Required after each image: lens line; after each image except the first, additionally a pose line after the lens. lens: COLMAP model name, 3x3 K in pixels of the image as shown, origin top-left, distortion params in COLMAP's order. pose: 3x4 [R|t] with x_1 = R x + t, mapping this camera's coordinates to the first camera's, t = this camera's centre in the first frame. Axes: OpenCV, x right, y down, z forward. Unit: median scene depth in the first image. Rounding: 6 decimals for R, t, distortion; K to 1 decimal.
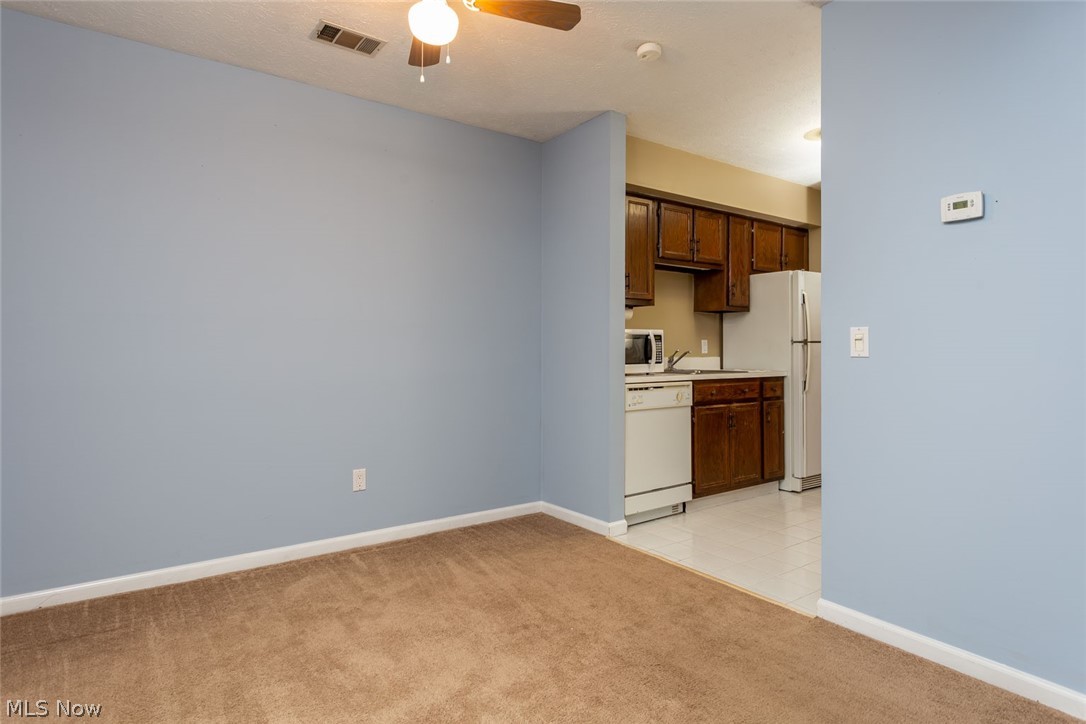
lens RADIAL K [[592.6, 0, 542.2], [0, 592.6, 337.0], [0, 0, 1]] dist [-0.001877, 0.000241]
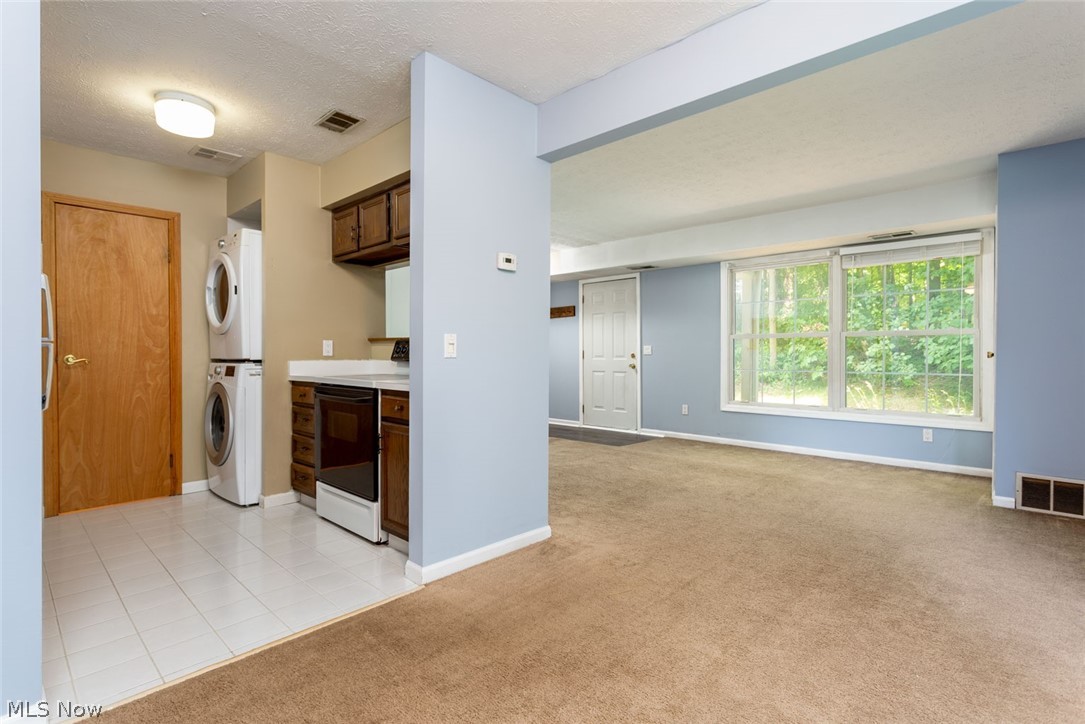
lens RADIAL K [[522.2, 0, 547.4], [0, 522.2, 355.9], [0, 0, 1]] dist [0.005860, 0.000778]
pose [[-0.197493, -0.008407, 0.980268, -0.309838], [-0.019673, 0.999796, 0.004611, 0.010653], [-0.980107, -0.018375, -0.197618, 0.526577]]
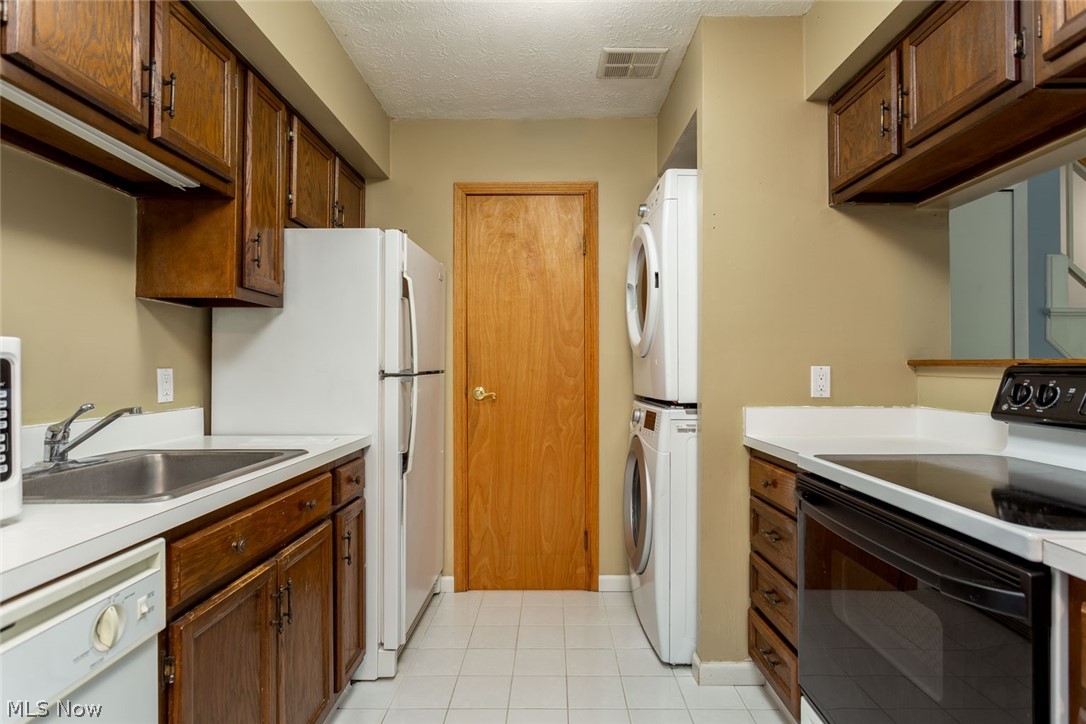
lens RADIAL K [[551.4, 0, 548.7], [0, 551.4, 363.5], [0, 0, 1]] dist [-0.014299, 0.008357]
pose [[0.581392, 0.004821, 0.813609, 0.135154], [-0.015527, 0.999866, 0.005171, -0.005401], [-0.813476, -0.015640, 0.581389, 0.635938]]
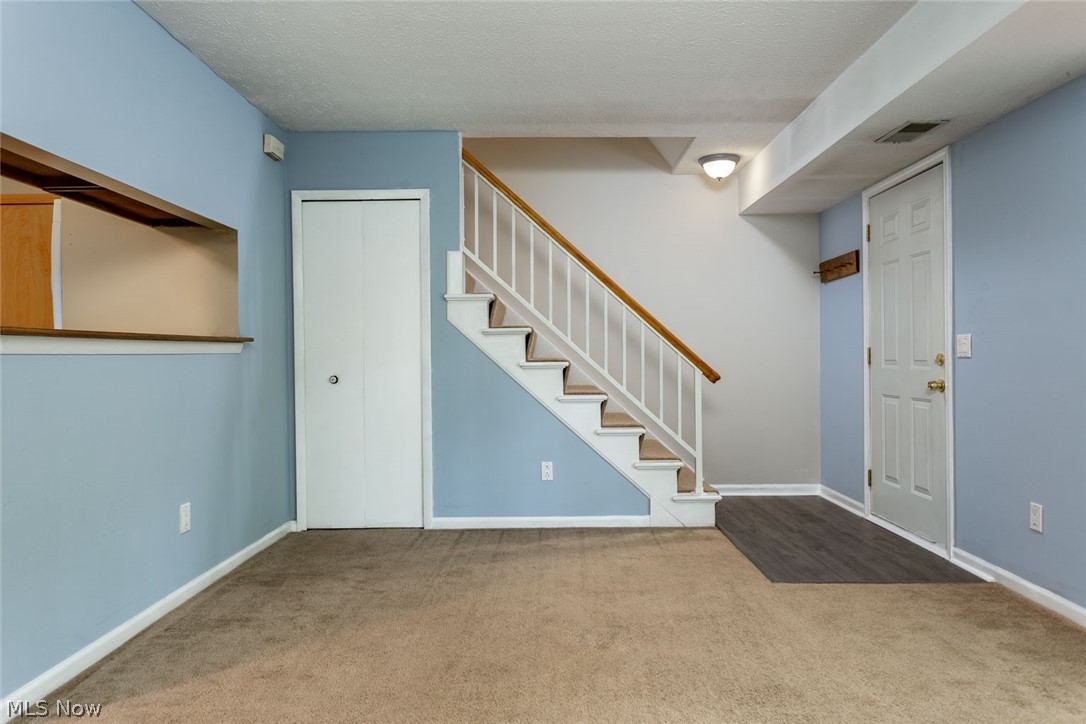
lens RADIAL K [[735.7, 0, 546.8], [0, 735.7, 363.4], [0, 0, 1]] dist [-0.004963, 0.005191]
pose [[0.577955, -0.015749, 0.815917, 0.204688], [-0.005771, 0.999710, 0.023384, -0.001381], [-0.816048, -0.018223, 0.577697, -0.173041]]
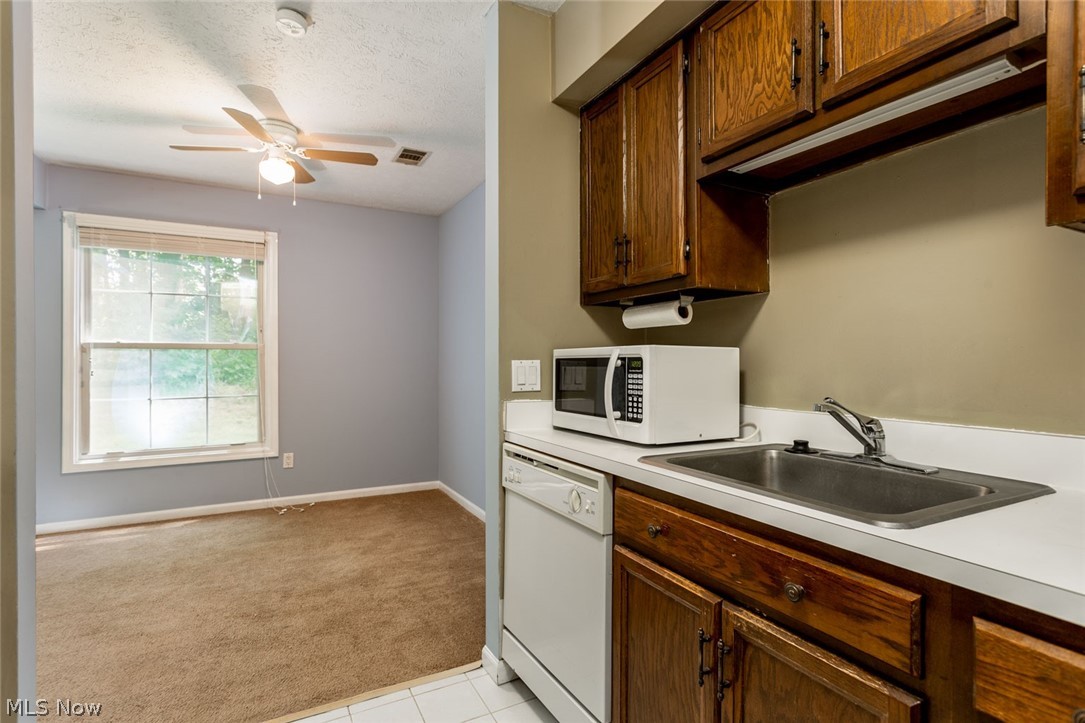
lens RADIAL K [[523.0, 0, 546.7], [0, 523.0, 358.9], [0, 0, 1]] dist [-0.001247, -0.000496]
pose [[-0.115114, -0.005598, -0.993336, 0.534475], [0.019321, 0.999782, -0.007873, -0.000565], [0.993164, -0.020099, -0.114981, 0.886289]]
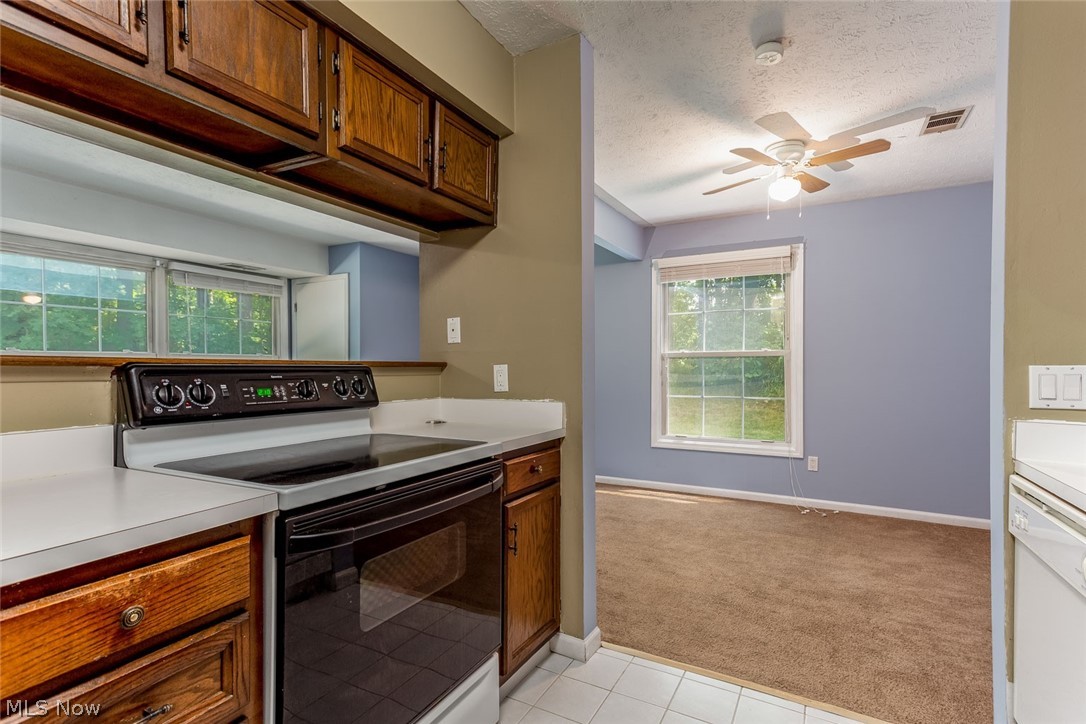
lens RADIAL K [[520.9, 0, 551.9], [0, 520.9, 368.8], [0, 0, 1]] dist [0.017128, 0.000244]
pose [[-0.897171, -0.000448, -0.441684, 0.511168], [0.006608, 0.999874, -0.014438, 0.001401], [0.441635, -0.015872, -0.897055, 0.969749]]
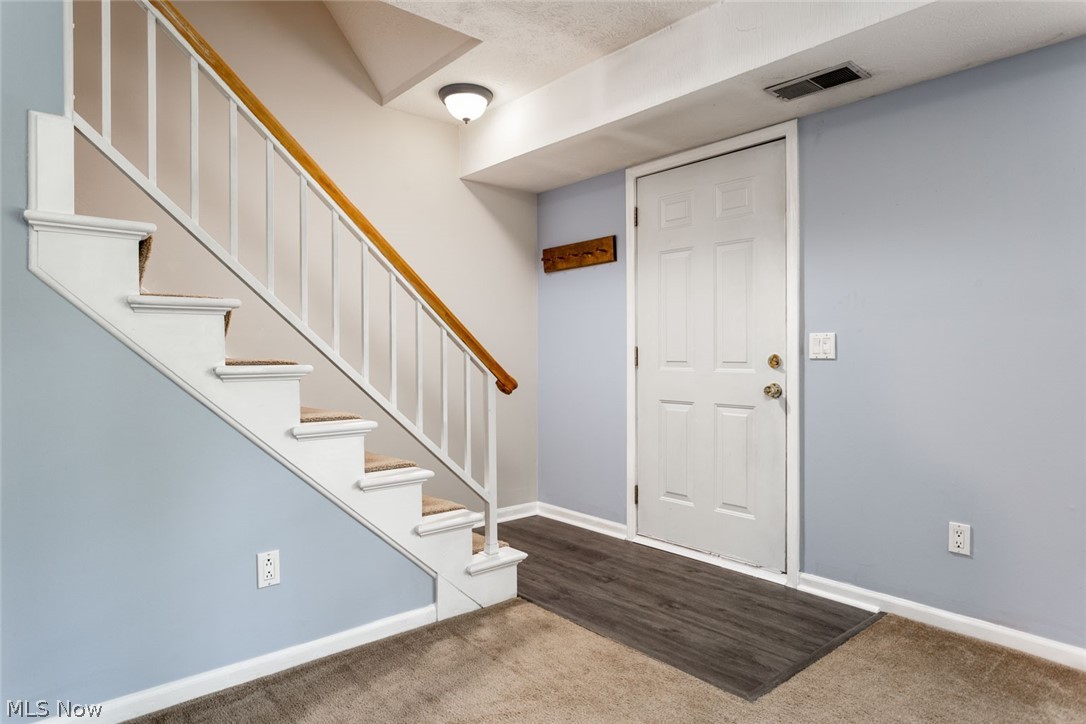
lens RADIAL K [[645.2, 0, 553.6], [0, 645.2, 359.4], [0, 0, 1]] dist [0.000853, 0.000644]
pose [[-0.104589, -0.013476, 0.994424, 0.542485], [-0.019003, 0.999753, 0.011550, 0.006730], [-0.994334, -0.017689, -0.104819, 0.262361]]
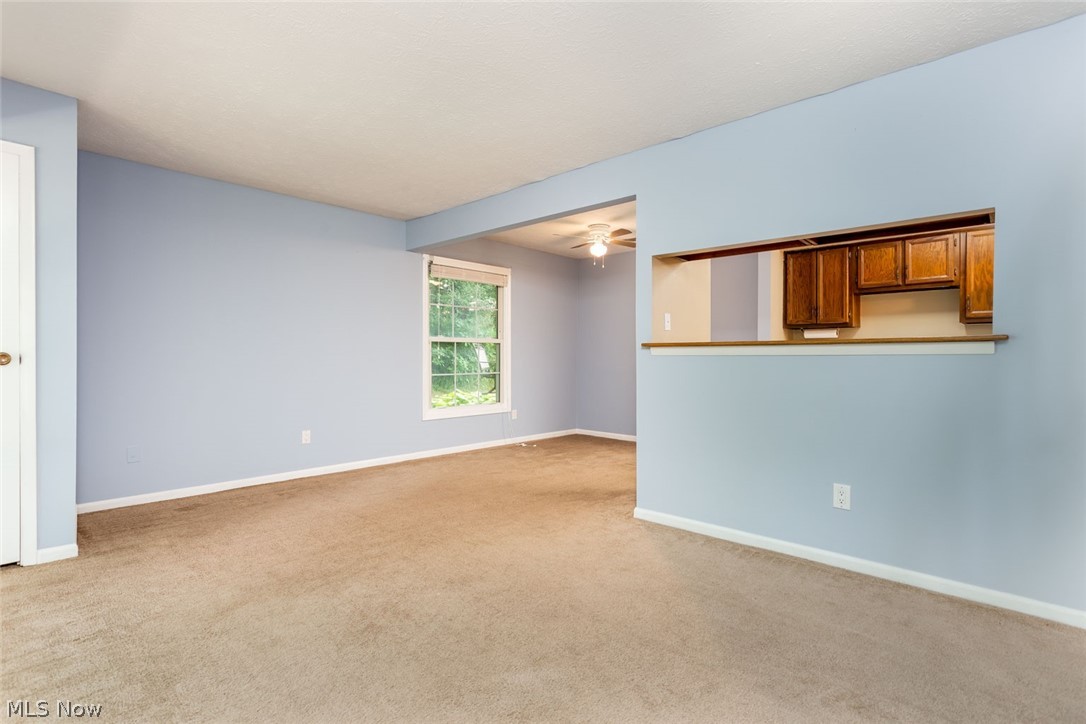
lens RADIAL K [[525.6, 0, 548.7], [0, 525.6, 369.0], [0, 0, 1]] dist [0.005262, 0.000894]
pose [[0.221751, 0.019864, -0.974901, 1.117919], [0.016082, 0.999582, 0.024025, 0.003124], [0.974971, -0.021006, 0.221339, 0.079378]]
